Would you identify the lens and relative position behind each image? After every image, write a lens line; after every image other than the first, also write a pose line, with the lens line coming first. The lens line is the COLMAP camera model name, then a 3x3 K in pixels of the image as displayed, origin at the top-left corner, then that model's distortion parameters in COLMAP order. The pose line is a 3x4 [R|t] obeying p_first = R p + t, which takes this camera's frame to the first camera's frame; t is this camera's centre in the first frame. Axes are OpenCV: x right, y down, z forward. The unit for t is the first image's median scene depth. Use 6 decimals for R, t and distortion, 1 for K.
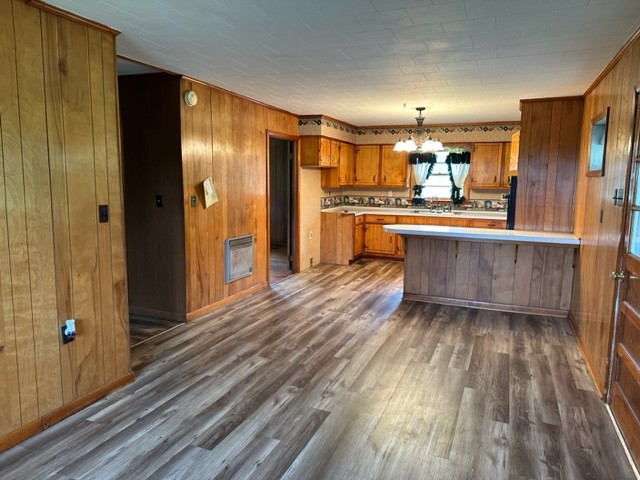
lens RADIAL K [[450.1, 0, 319.6], [0, 450.1, 236.0], [0, 0, 1]] dist [0.084705, -0.105875]
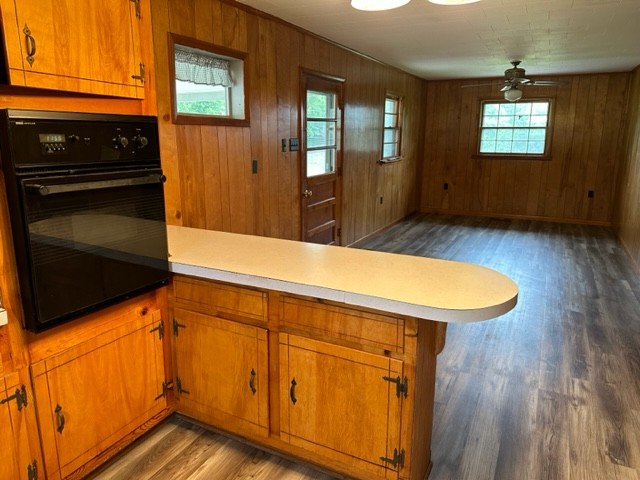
lens RADIAL K [[450.1, 0, 319.6], [0, 450.1, 236.0], [0, 0, 1]] dist [0.084705, -0.105875]
pose [[-0.997123, -0.035286, 0.067093, 0.365810], [-0.010262, 0.939745, 0.341723, -0.227941], [-0.075108, 0.340051, -0.937403, 1.847822]]
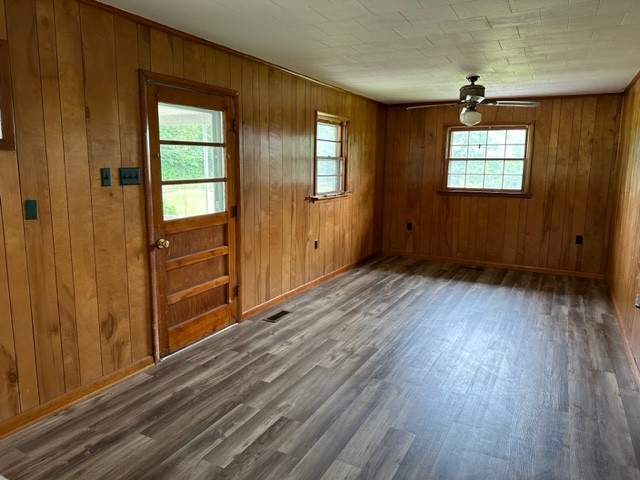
lens RADIAL K [[450.1, 0, 319.6], [0, 450.1, 236.0], [0, 0, 1]] dist [0.084705, -0.105875]
pose [[-0.995120, -0.044261, 0.088185, 0.119292], [-0.017832, 0.959701, 0.280457, -0.187821], [-0.097045, 0.277516, -0.955807, 1.494432]]
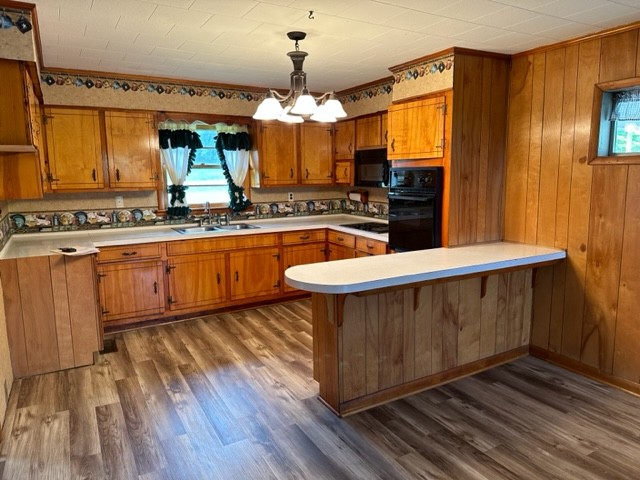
lens RADIAL K [[445.9, 0, 326.0], [0, 445.9, 236.9], [0, 0, 1]] dist [0.090407, -0.113221]
pose [[0.609978, -0.134124, 0.780985, -0.265987], [0.120362, 0.989818, 0.075981, -0.136240], [-0.783224, 0.047654, 0.619911, 0.994673]]
